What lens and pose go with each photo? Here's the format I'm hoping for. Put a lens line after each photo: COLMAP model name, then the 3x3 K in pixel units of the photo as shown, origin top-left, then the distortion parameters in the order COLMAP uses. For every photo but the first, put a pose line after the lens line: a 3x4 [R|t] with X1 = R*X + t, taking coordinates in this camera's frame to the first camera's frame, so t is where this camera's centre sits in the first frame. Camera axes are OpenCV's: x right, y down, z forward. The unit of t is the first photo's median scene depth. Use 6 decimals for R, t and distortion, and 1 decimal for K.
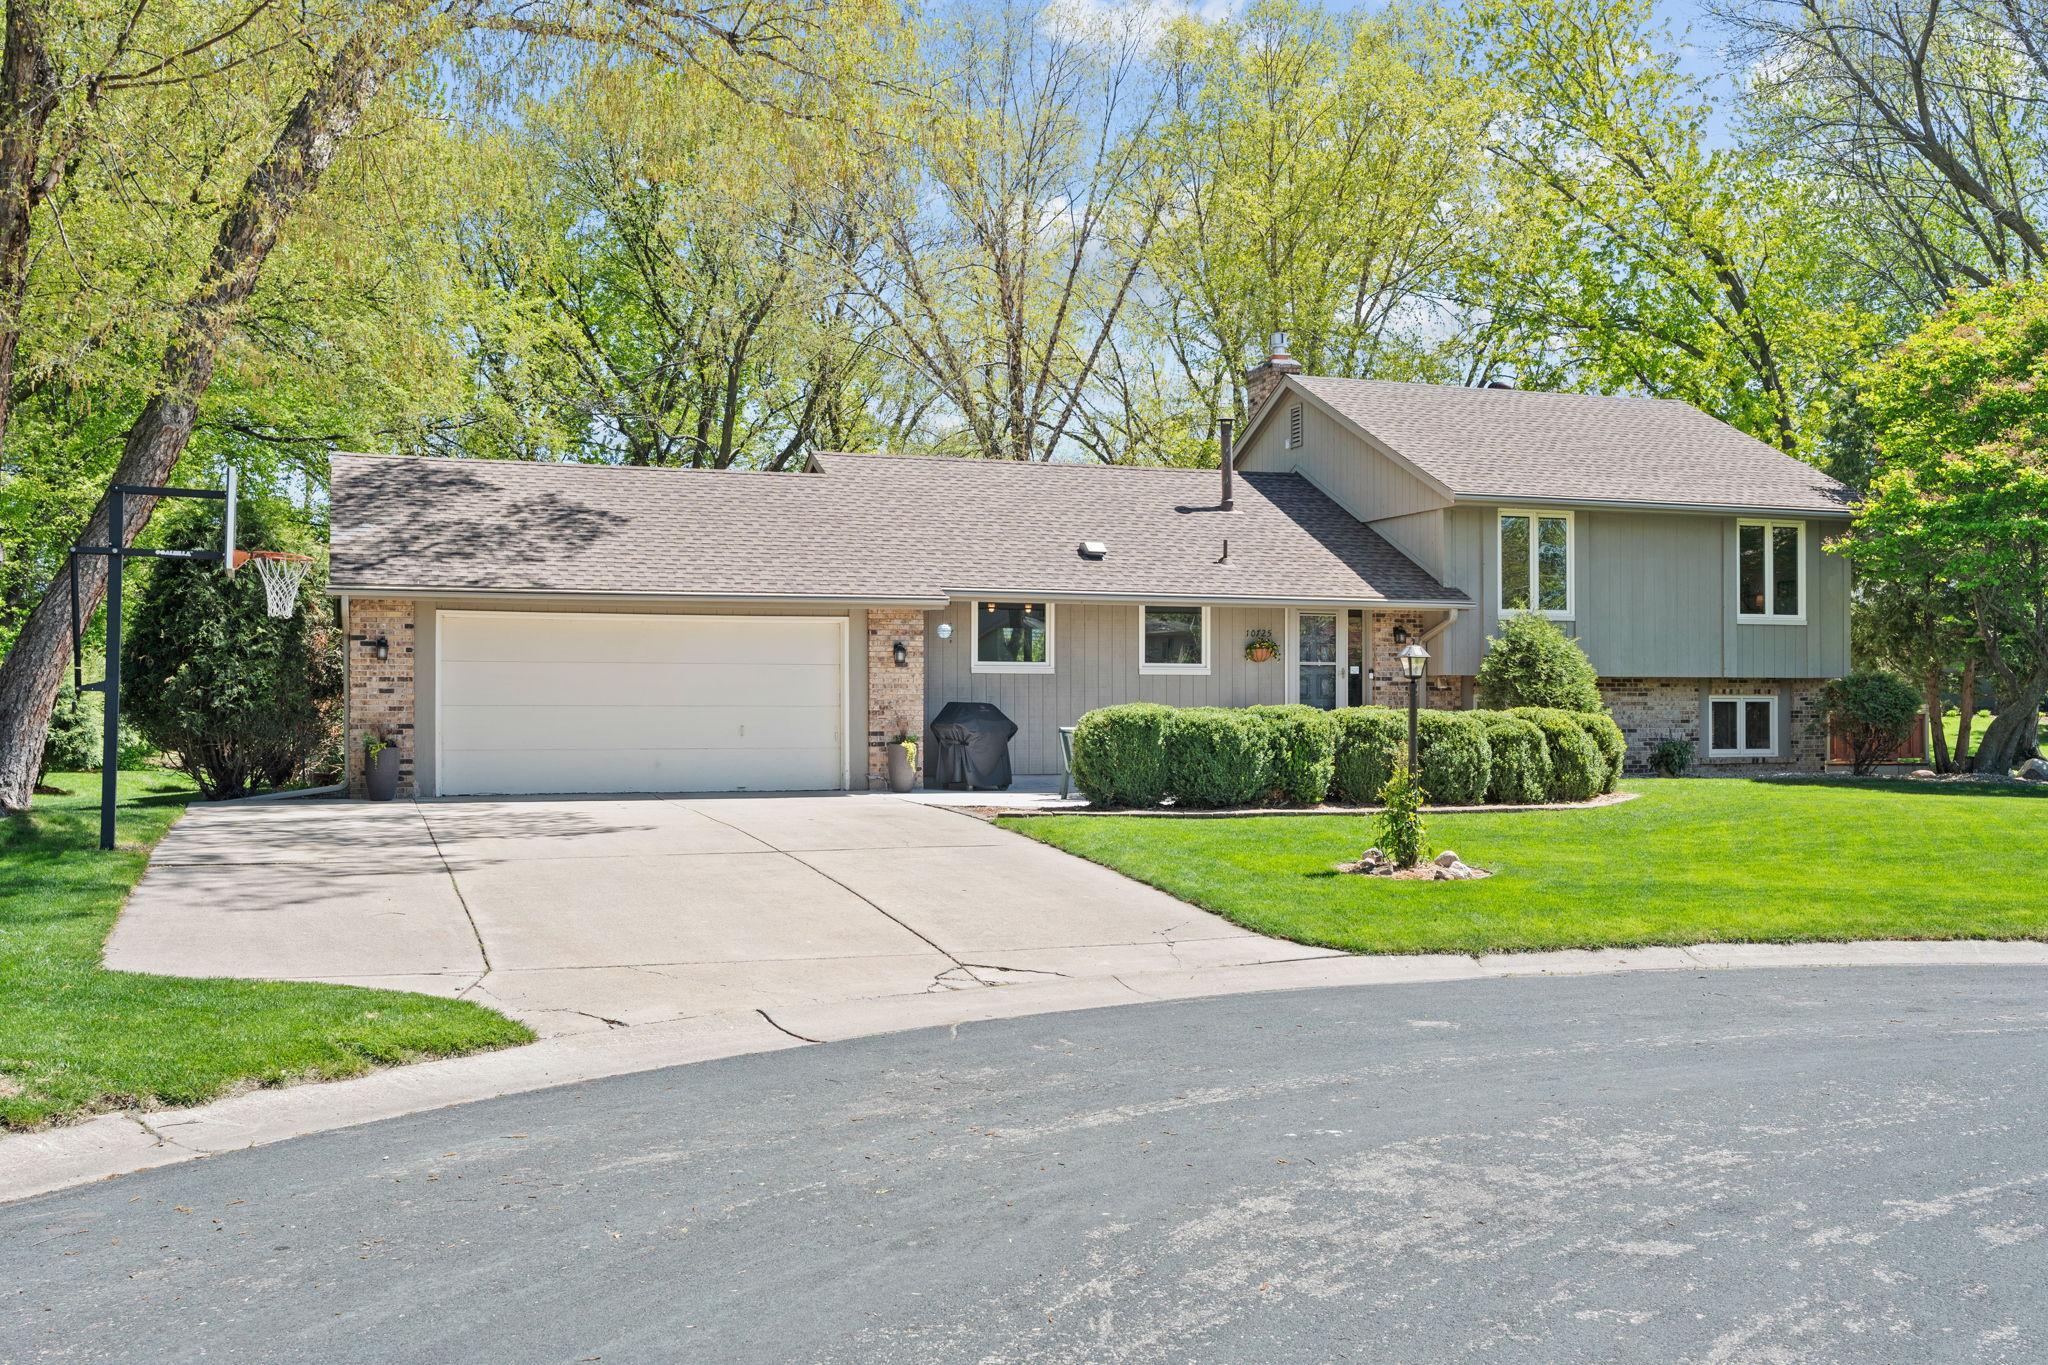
lens RADIAL K [[907.0, 0, 1024.0], [0, 907.0, 682.5], [0, 0, 1]] dist [-0.000672, 0.000206]
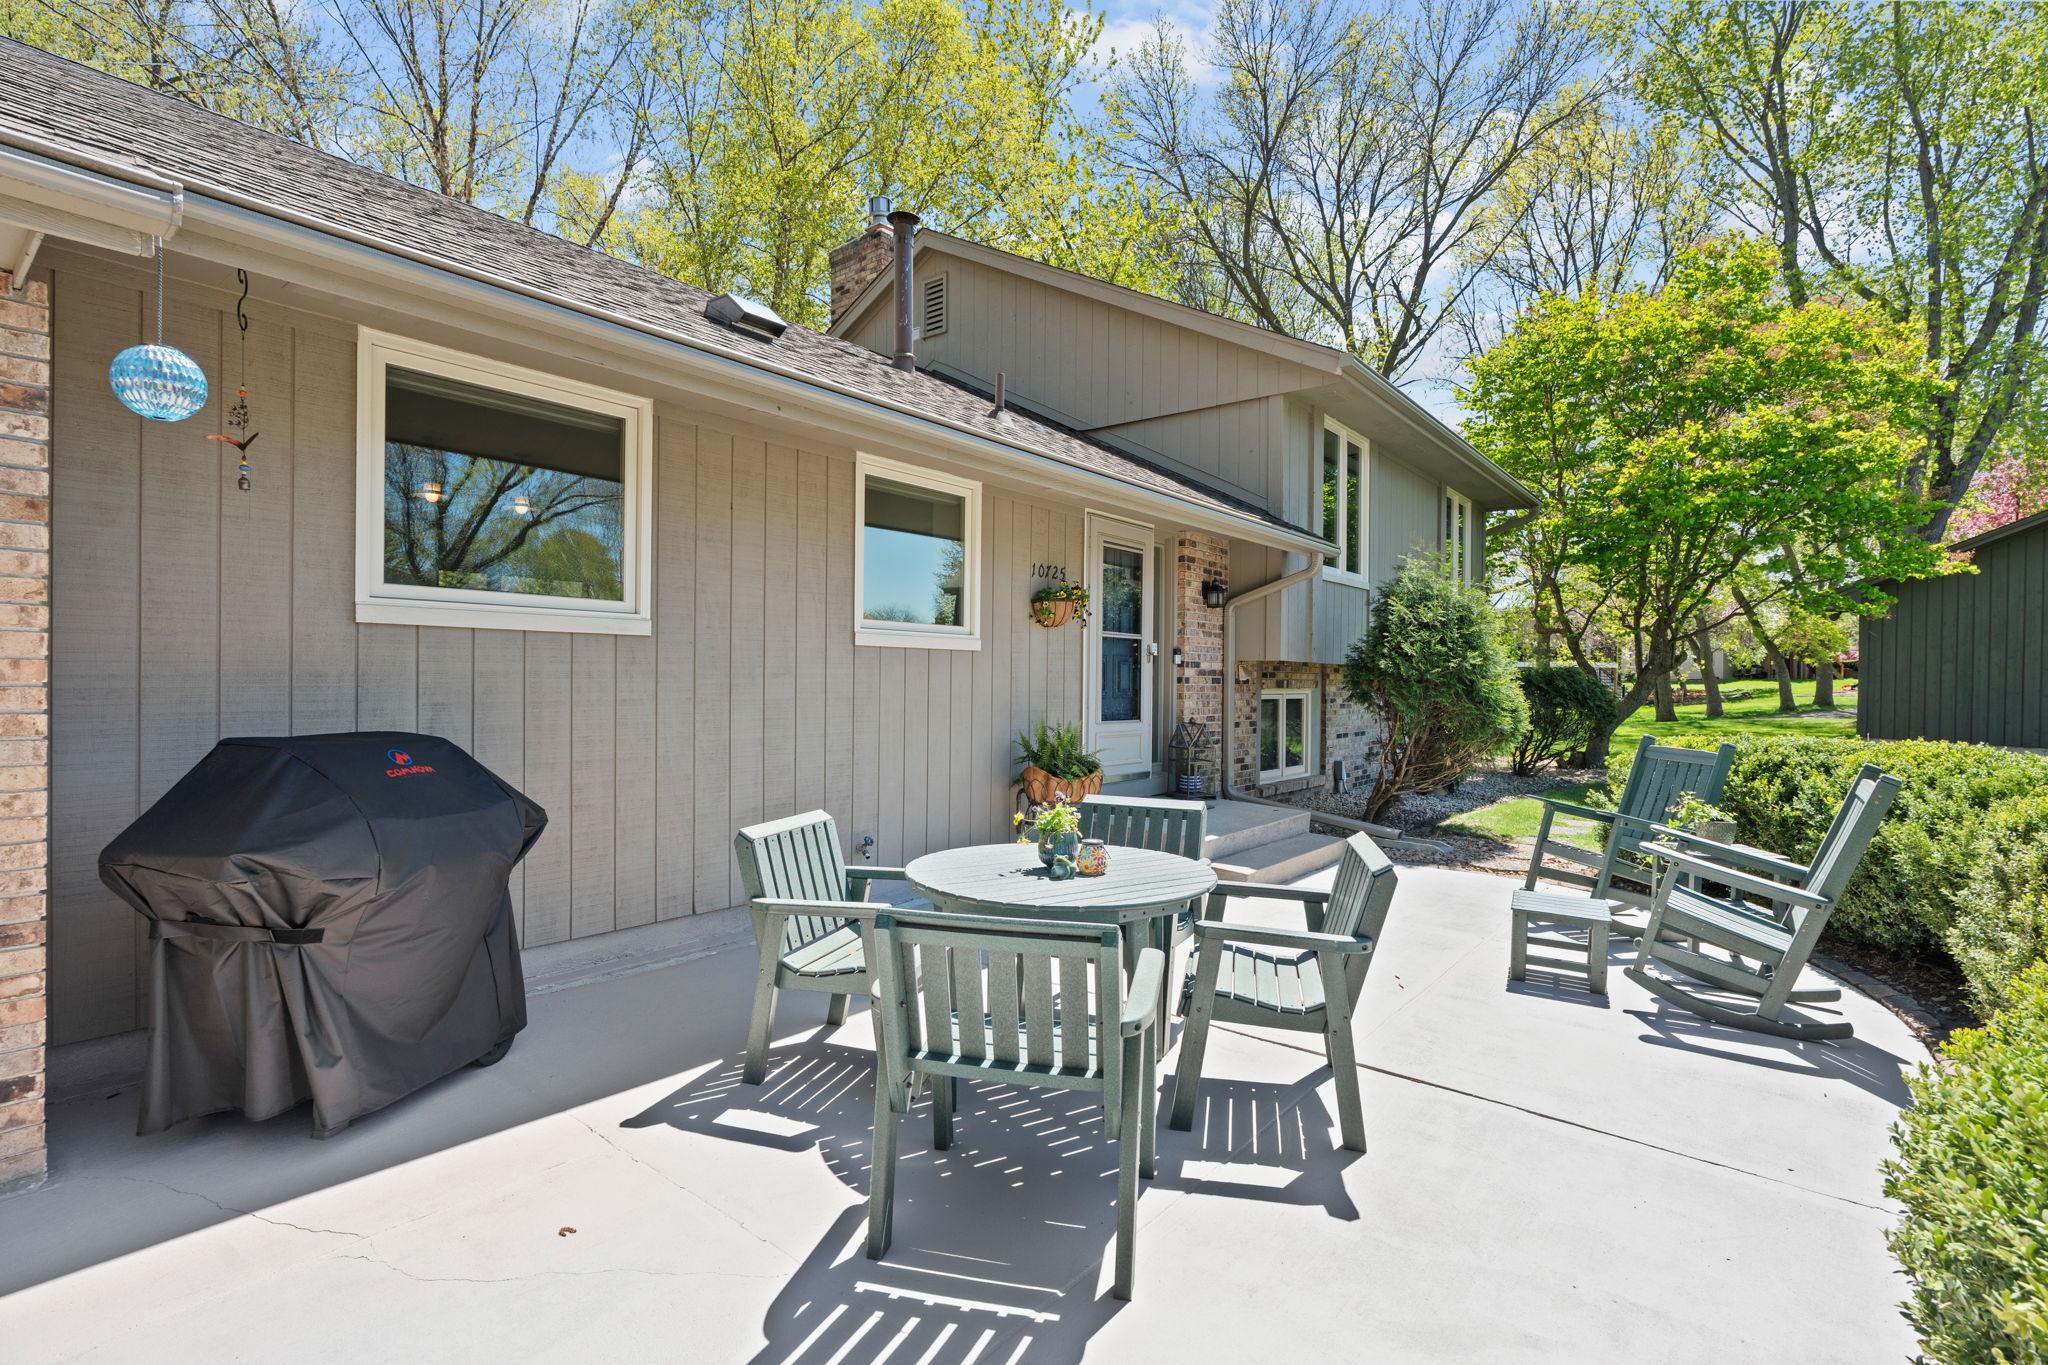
lens RADIAL K [[907.0, 0, 1024.0], [0, 907.0, 682.5], [0, 0, 1]] dist [-0.000672, 0.000206]
pose [[0.847975, 0.002623, 0.530029, -0.026671], [-0.010810, 0.999865, 0.012345, 0.002003], [-0.529925, -0.016198, 0.847890, 0.577391]]
